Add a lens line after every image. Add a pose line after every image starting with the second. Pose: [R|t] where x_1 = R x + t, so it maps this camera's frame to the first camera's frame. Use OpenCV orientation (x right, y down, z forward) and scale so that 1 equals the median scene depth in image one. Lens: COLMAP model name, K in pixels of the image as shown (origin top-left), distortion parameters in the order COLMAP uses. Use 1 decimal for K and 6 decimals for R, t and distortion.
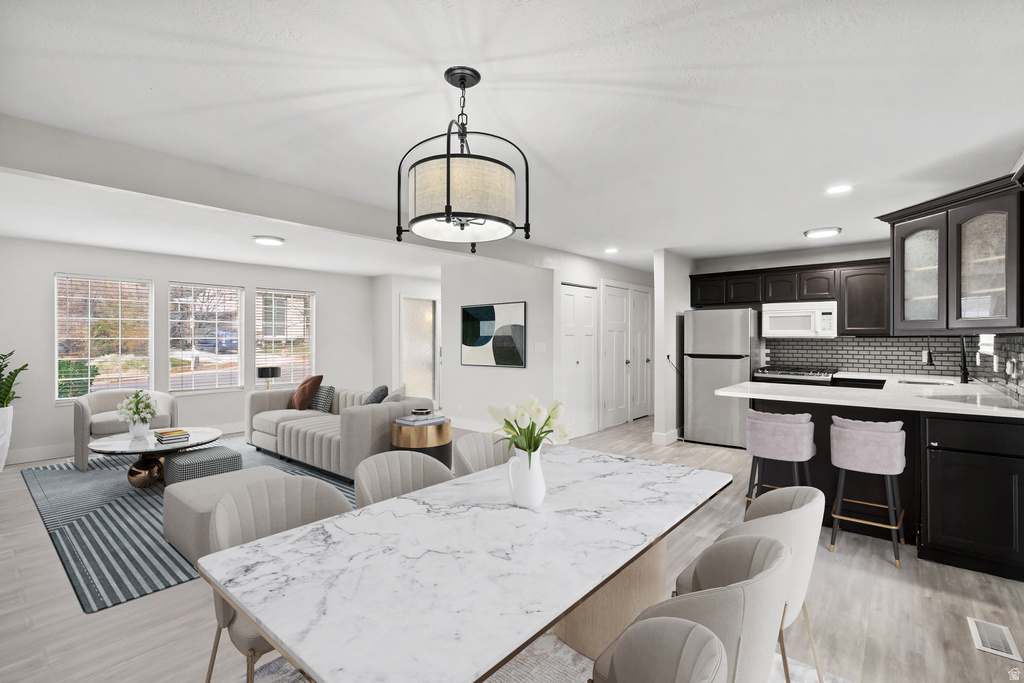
lens RADIAL K [[457.7, 0, 512.0], [0, 457.7, 341.5], [0, 0, 1]] dist [-0.038012, 0.000463]
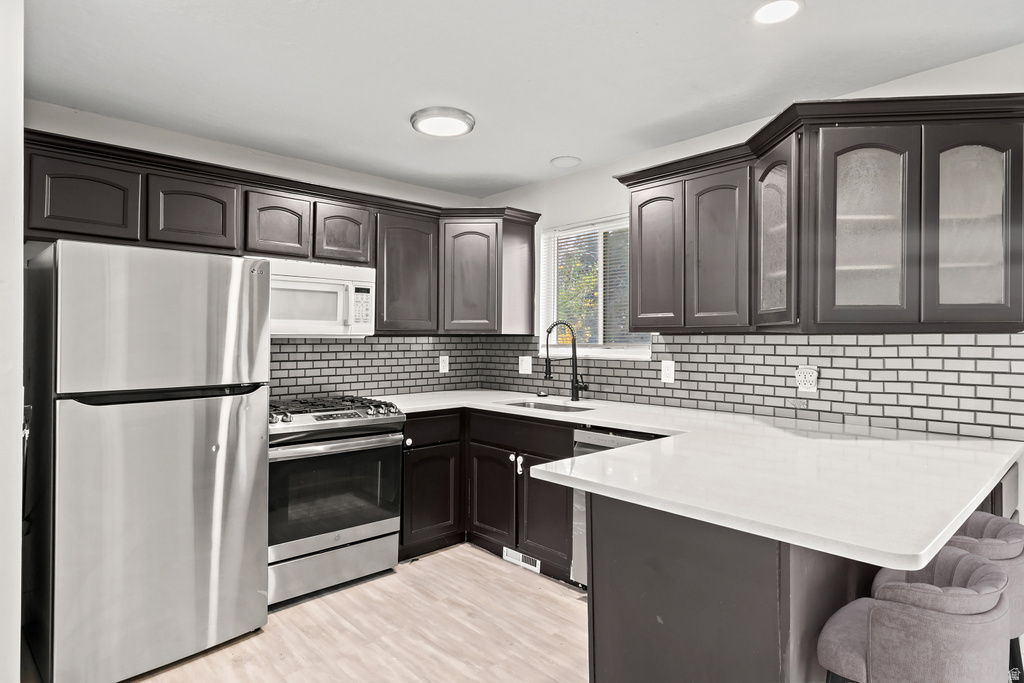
lens RADIAL K [[560.1, 0, 563.8], [0, 560.1, 337.6], [0, 0, 1]] dist [-0.036445, -0.000166]
pose [[0.104778, 0.002793, 0.994492, 0.089423], [0.016094, 0.999860, -0.004504, -0.000996], [-0.994365, 0.016477, 0.104719, 0.705679]]
